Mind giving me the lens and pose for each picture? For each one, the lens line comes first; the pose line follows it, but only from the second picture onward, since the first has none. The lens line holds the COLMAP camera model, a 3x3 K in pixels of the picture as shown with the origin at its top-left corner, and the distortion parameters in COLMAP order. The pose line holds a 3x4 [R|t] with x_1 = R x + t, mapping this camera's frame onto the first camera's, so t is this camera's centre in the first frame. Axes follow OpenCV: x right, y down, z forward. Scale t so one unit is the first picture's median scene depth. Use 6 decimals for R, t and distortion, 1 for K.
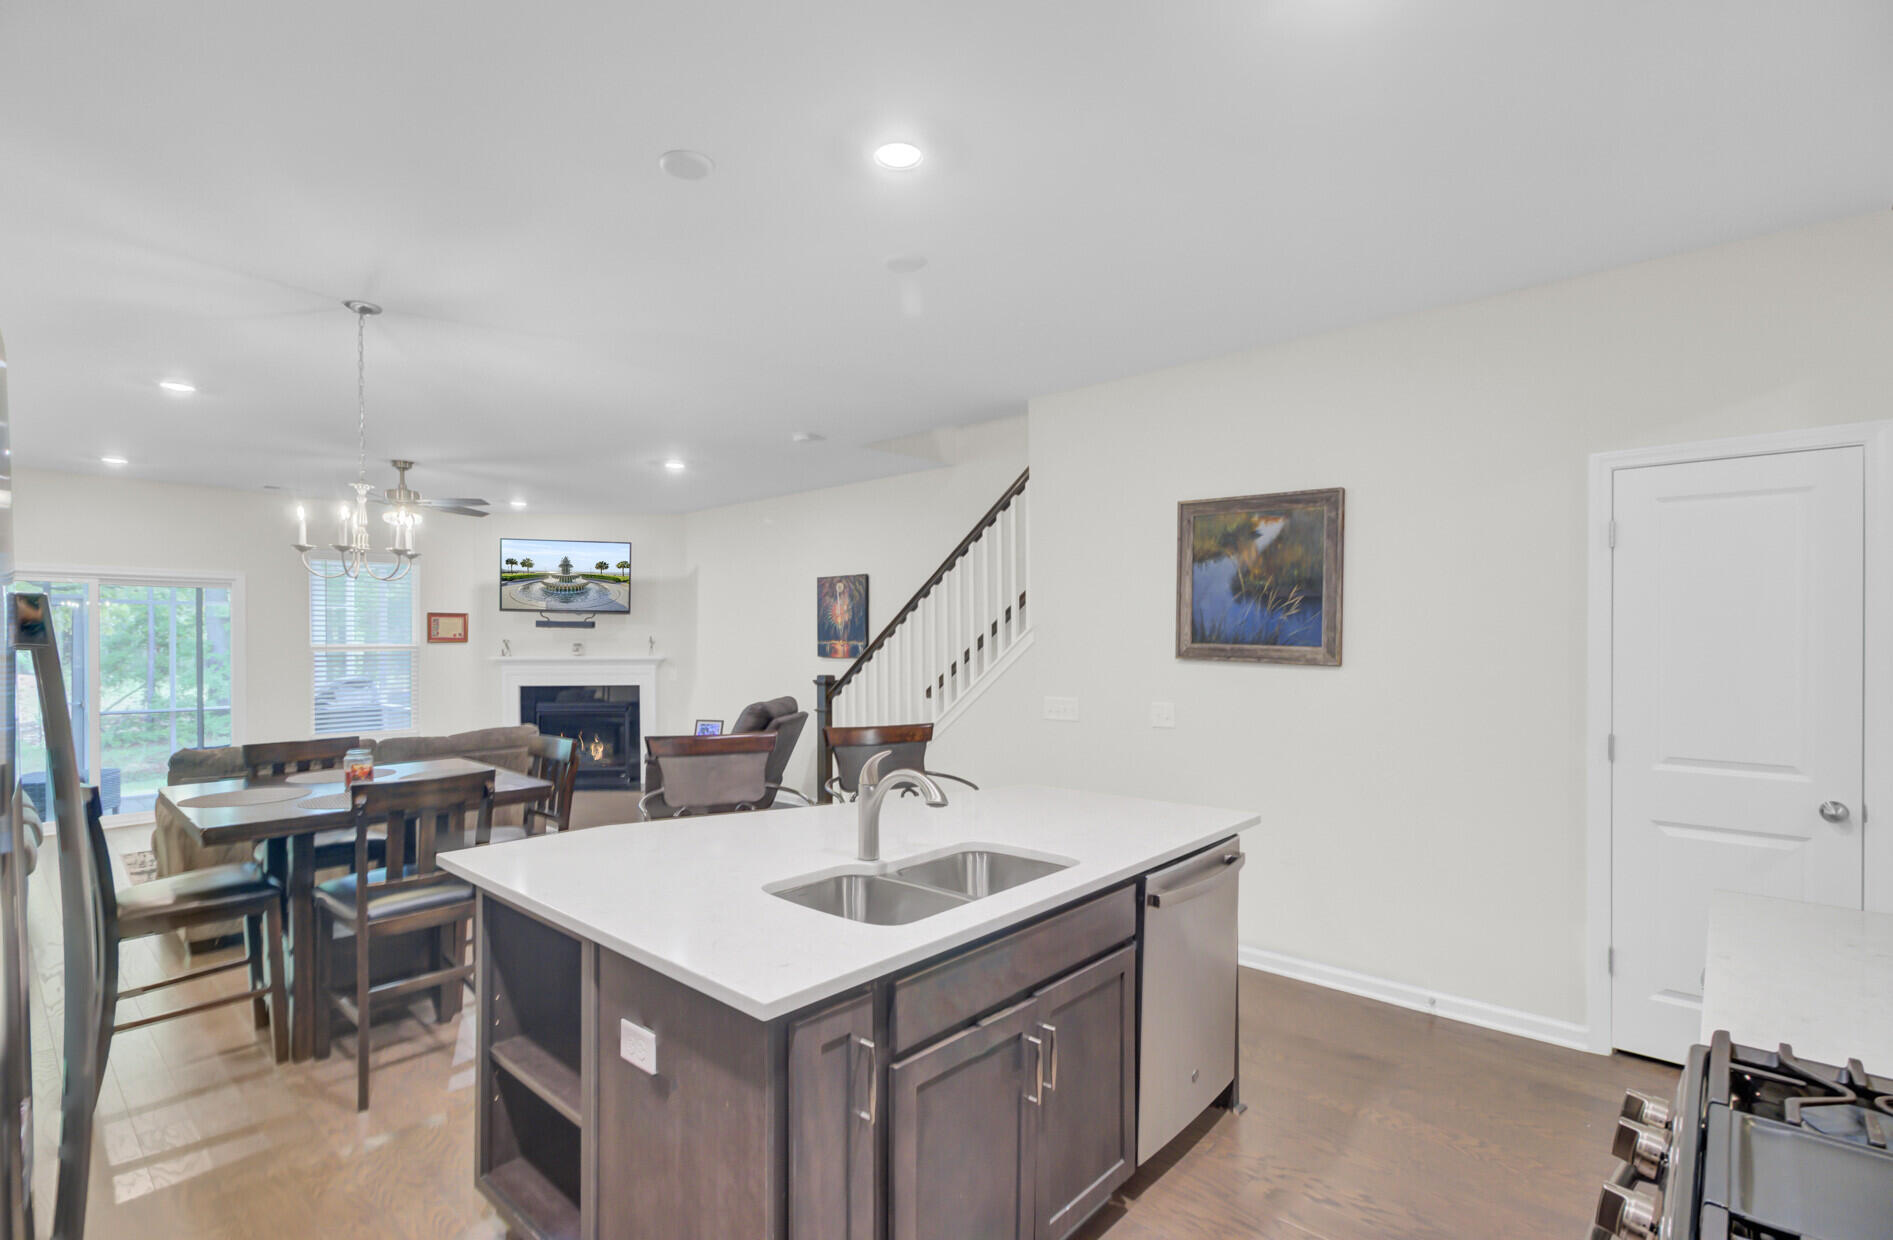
lens RADIAL K [[867.5, 0, 939.3], [0, 867.5, 635.0], [0, 0, 1]] dist [-0.001338, 0.000648]
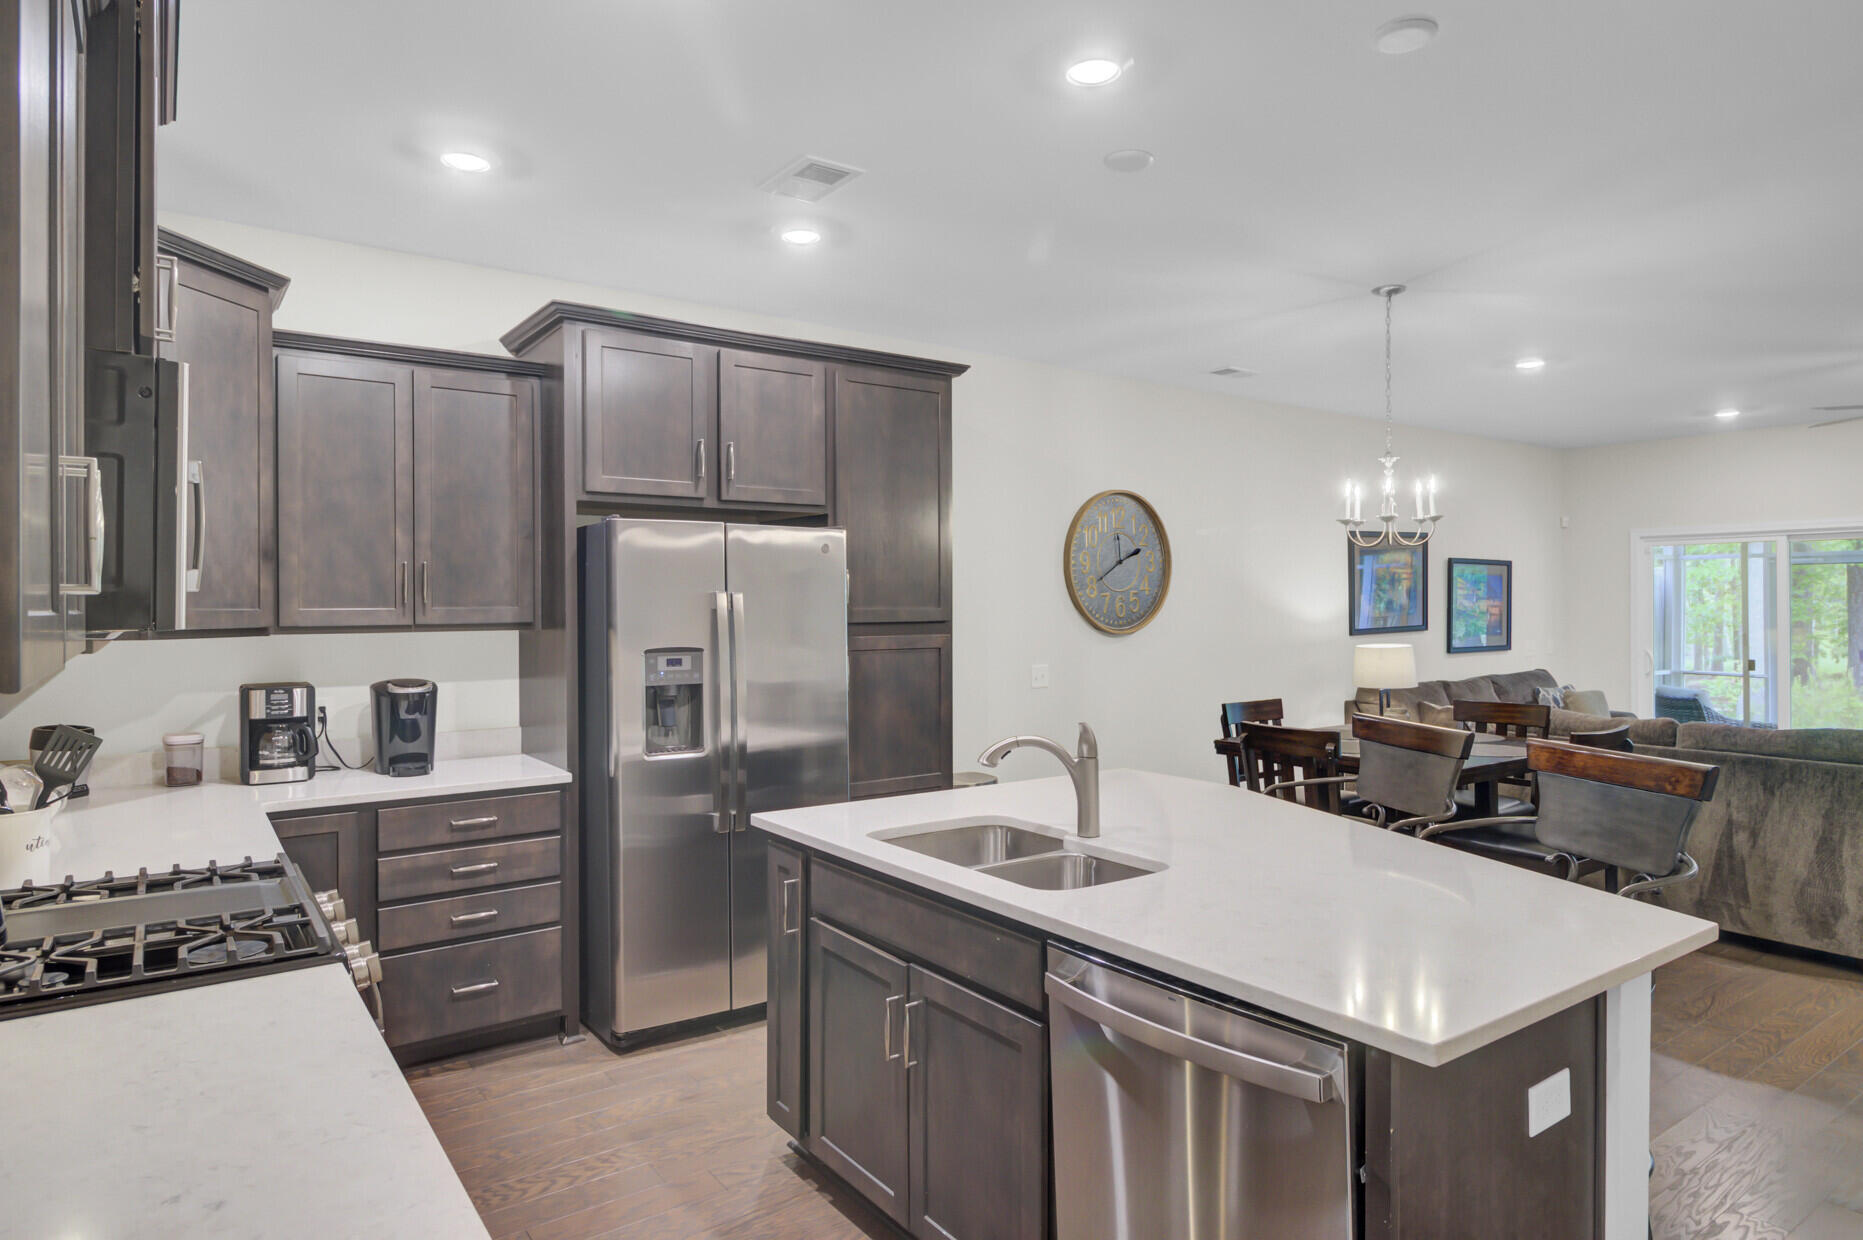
lens RADIAL K [[1098.7, 0, 936.8], [0, 1098.7, 606.7], [0, 0, 1]] dist [-0.000522, 0.000262]
pose [[-0.217979, 0.002215, -0.975951, 0.768462], [0.011391, 0.999935, -0.000274, 0.003114], [0.975887, -0.011177, -0.217990, 0.753433]]
